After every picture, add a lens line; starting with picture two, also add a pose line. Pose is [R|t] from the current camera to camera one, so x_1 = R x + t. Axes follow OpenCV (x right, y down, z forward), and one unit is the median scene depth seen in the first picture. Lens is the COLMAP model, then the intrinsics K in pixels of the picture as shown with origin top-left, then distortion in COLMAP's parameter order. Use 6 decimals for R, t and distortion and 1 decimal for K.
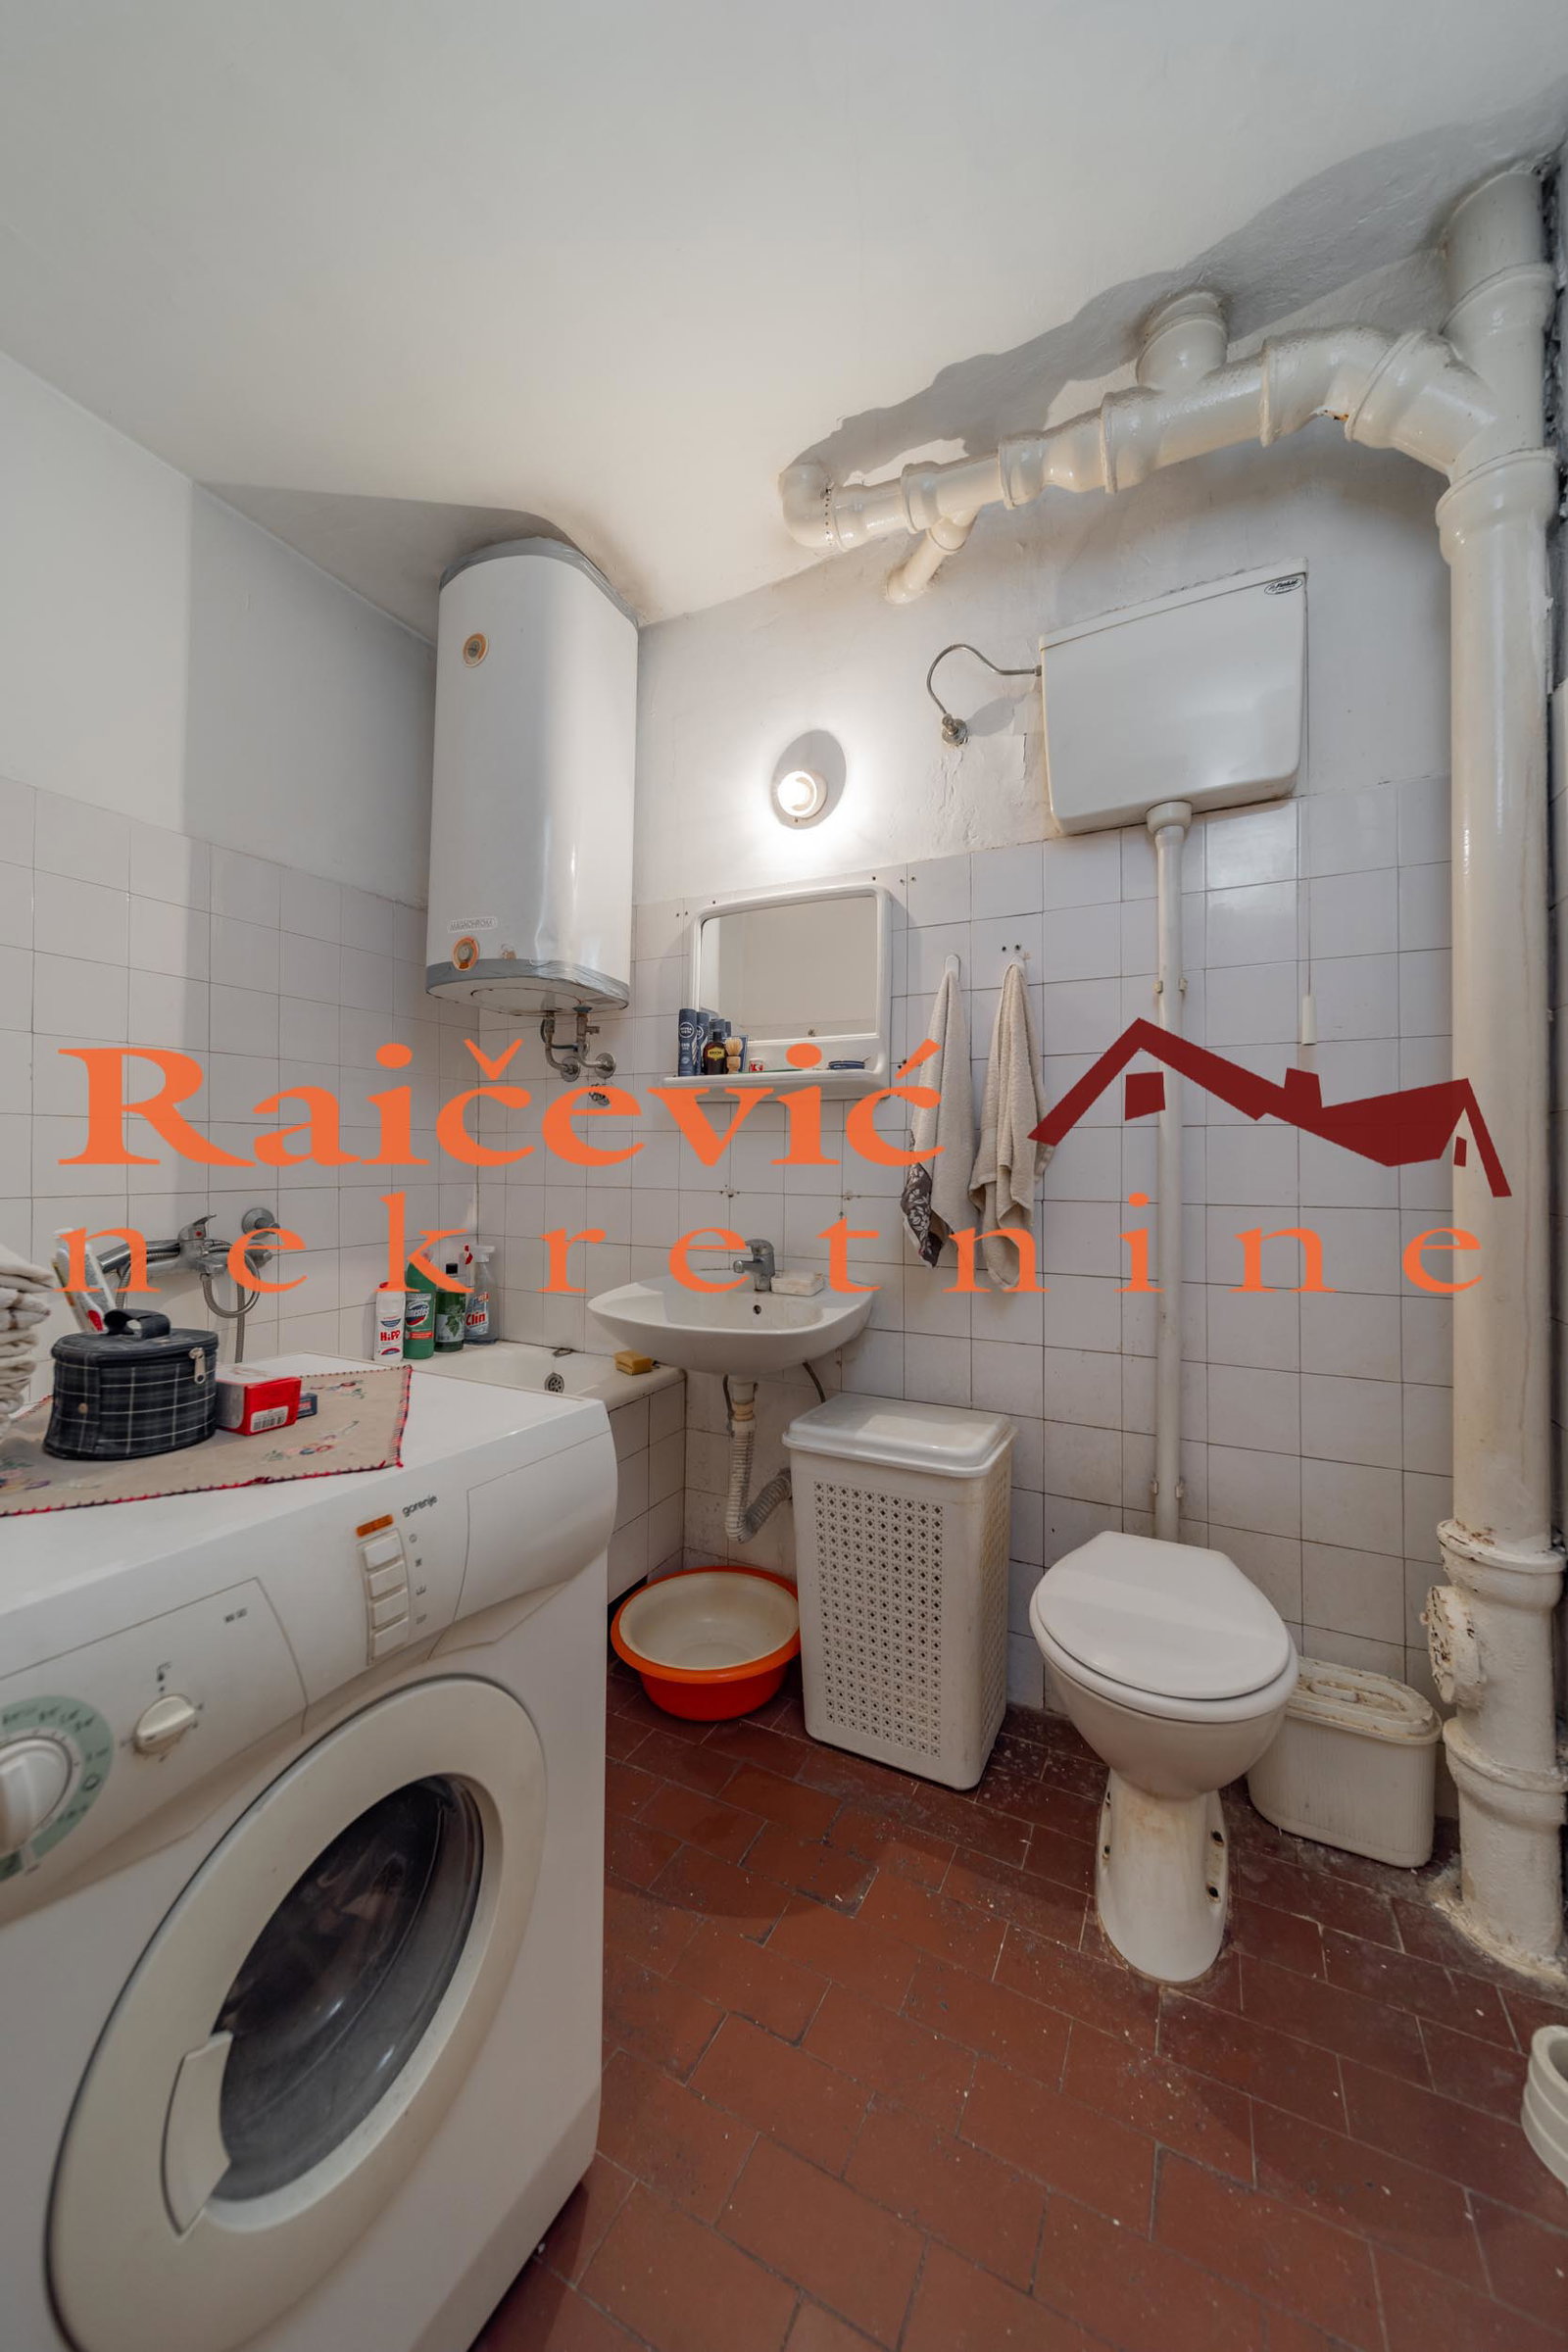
lens RADIAL K [[825.0, 0, 788.5], [0, 825.0, 1167.9], [0, 0, 1]] dist [0.001018, -0.000844]
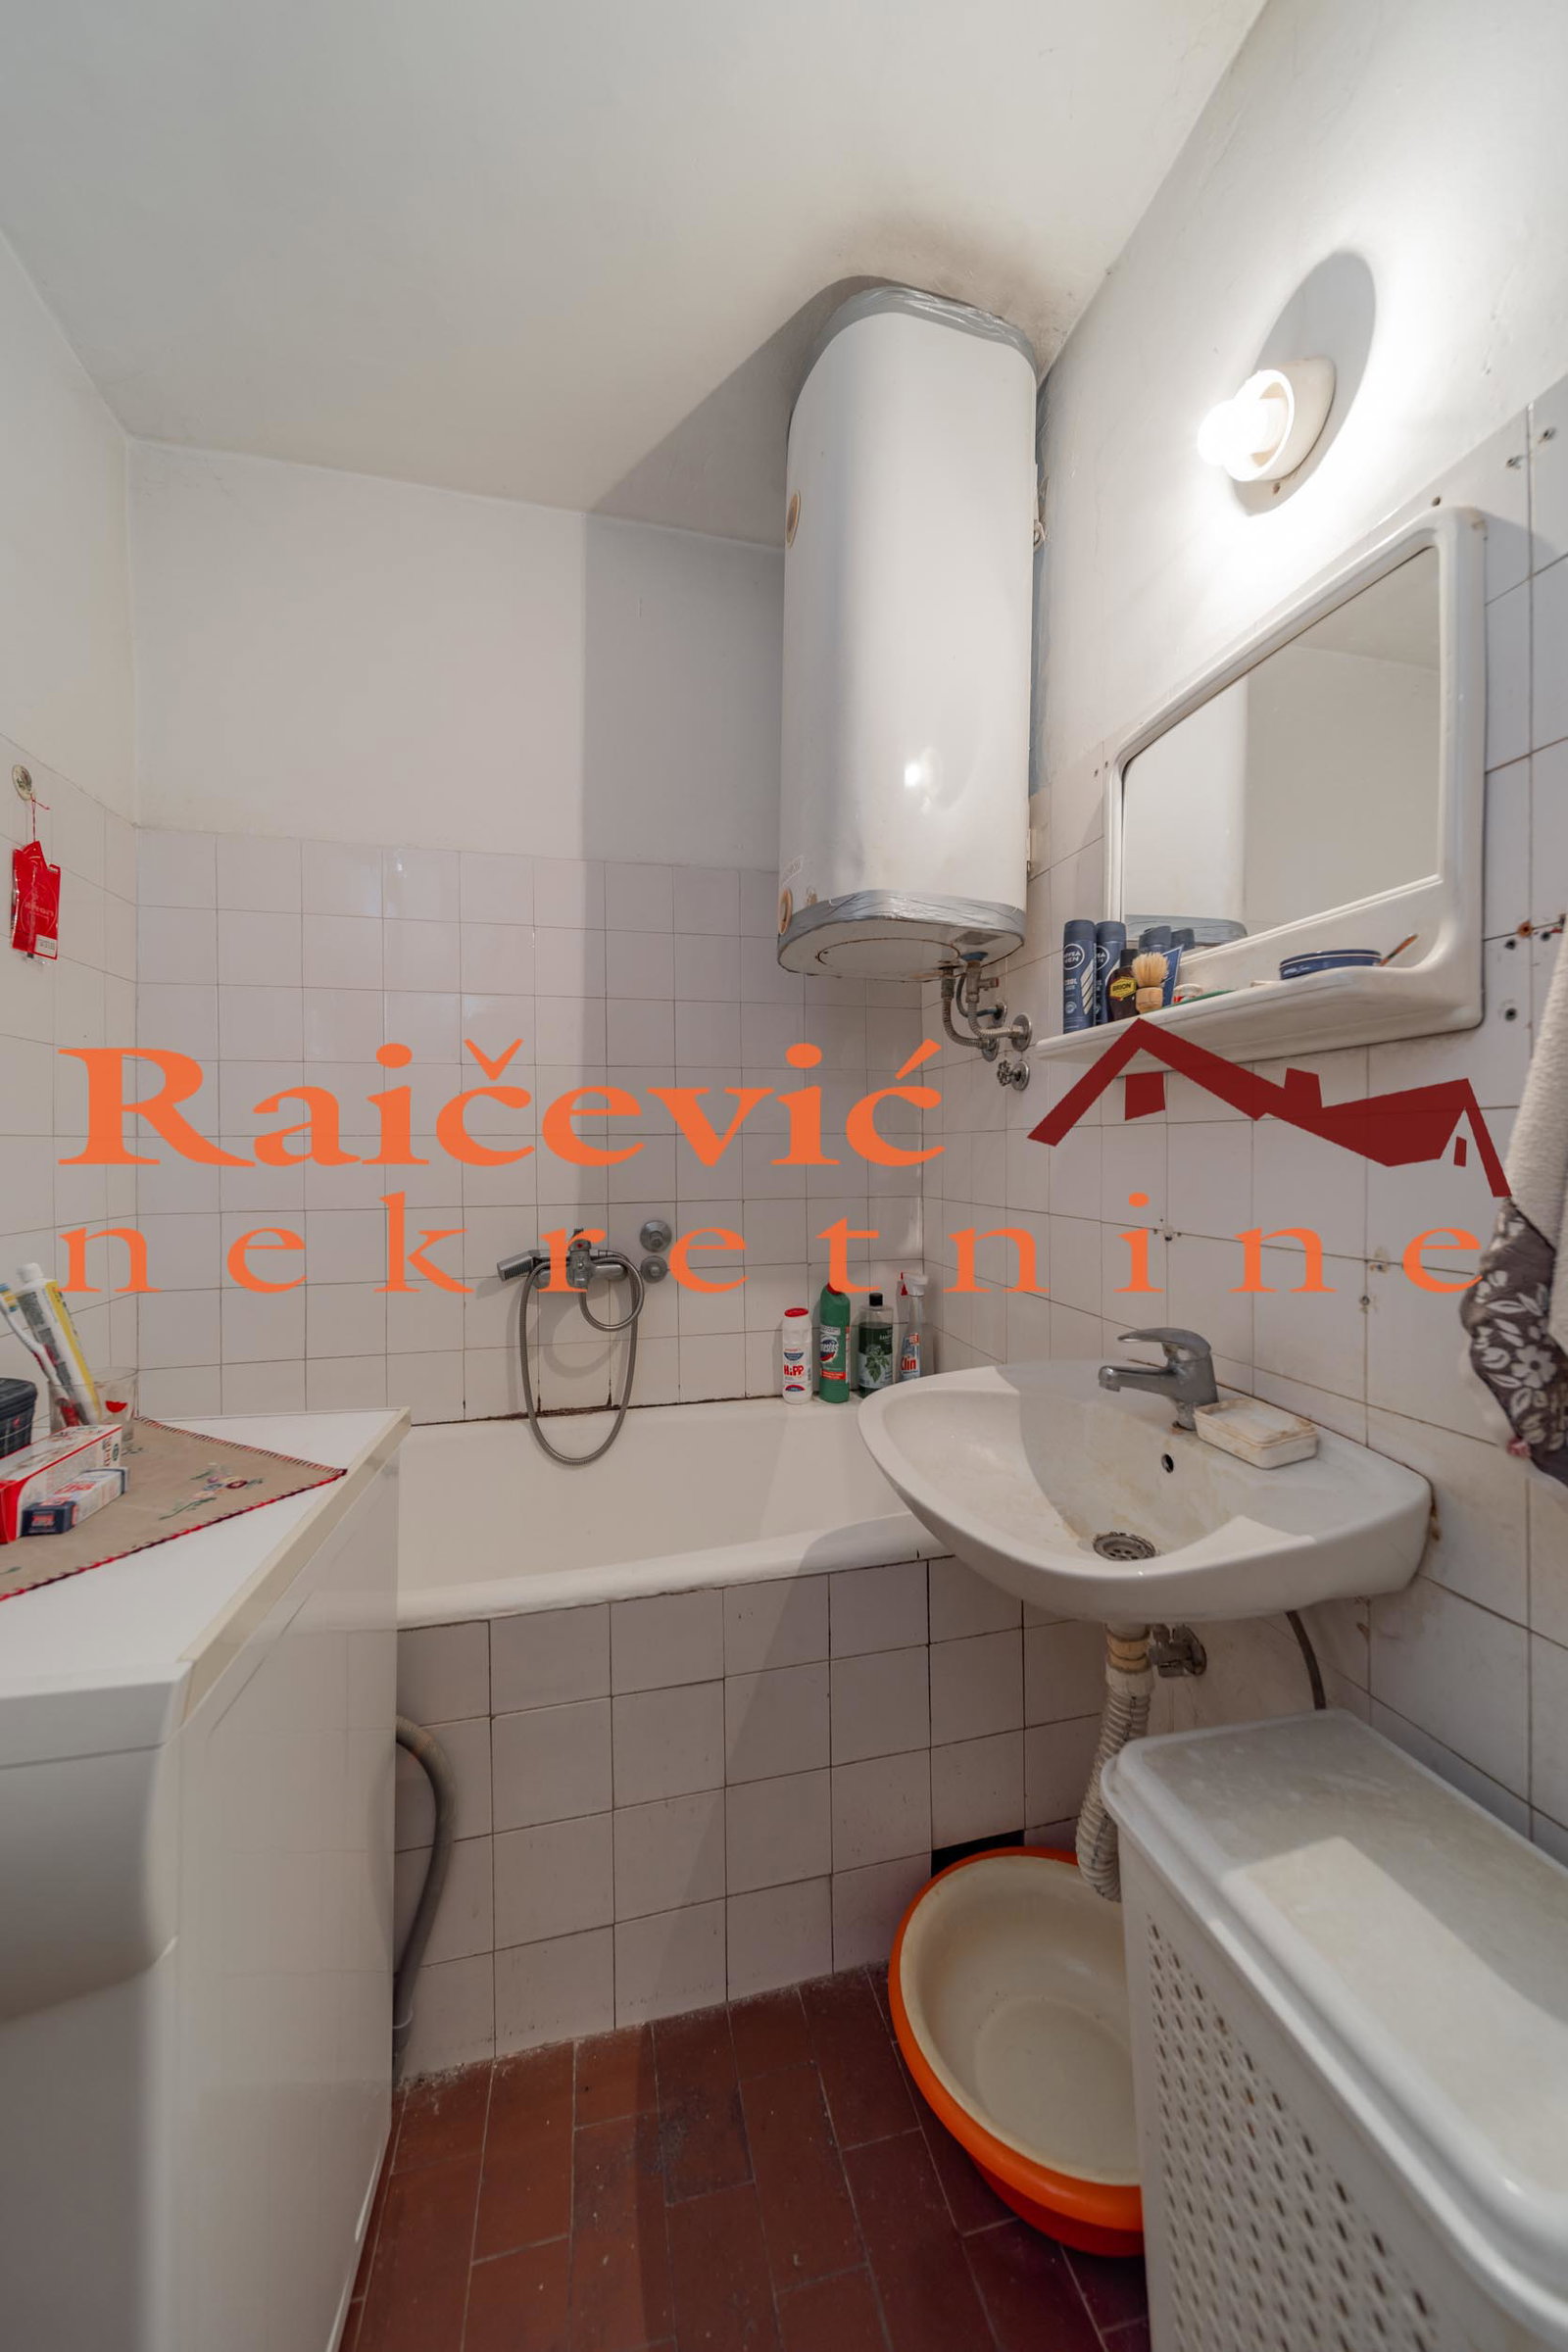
lens RADIAL K [[825.0, 0, 785.2], [0, 825.0, 1163.4], [0, 0, 1]] dist [0.001018, -0.000844]
pose [[0.650676, -0.001616, -0.759354, 0.192465], [0.002280, 0.999997, -0.000174, -0.018272], [0.759352, -0.001618, 0.650678, 0.453562]]
